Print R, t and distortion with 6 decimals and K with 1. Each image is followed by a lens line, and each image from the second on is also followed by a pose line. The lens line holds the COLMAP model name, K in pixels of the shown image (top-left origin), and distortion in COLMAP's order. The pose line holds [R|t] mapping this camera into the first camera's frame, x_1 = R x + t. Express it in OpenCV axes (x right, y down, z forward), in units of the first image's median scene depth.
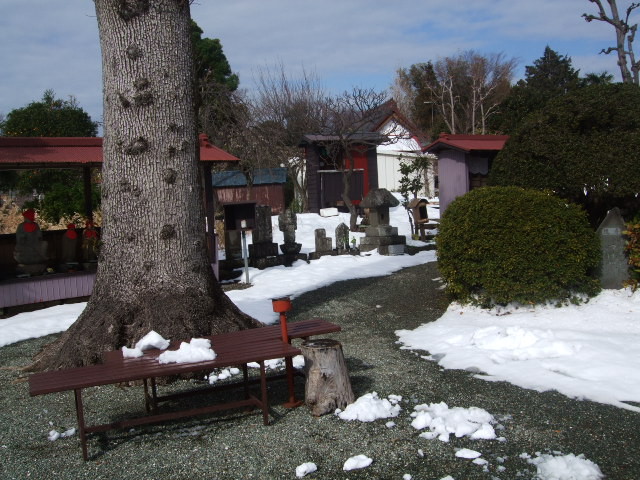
lens RADIAL K [[671.7, 0, 320.0], [0, 671.7, 240.0], [0, 0, 1]] dist [-0.152342, 0.228830]
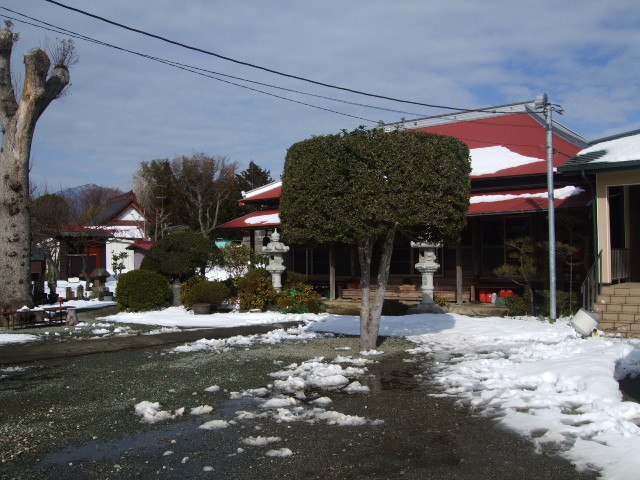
lens RADIAL K [[659.6, 0, 320.0], [0, 659.6, 240.0], [0, 0, 1]] dist [-0.127970, 0.003100]
pose [[0.930368, 0.040170, 0.364419, -0.009879], [0.001927, 0.993430, -0.114426, 0.059147], [-0.366621, 0.107160, 0.924178, -0.967453]]
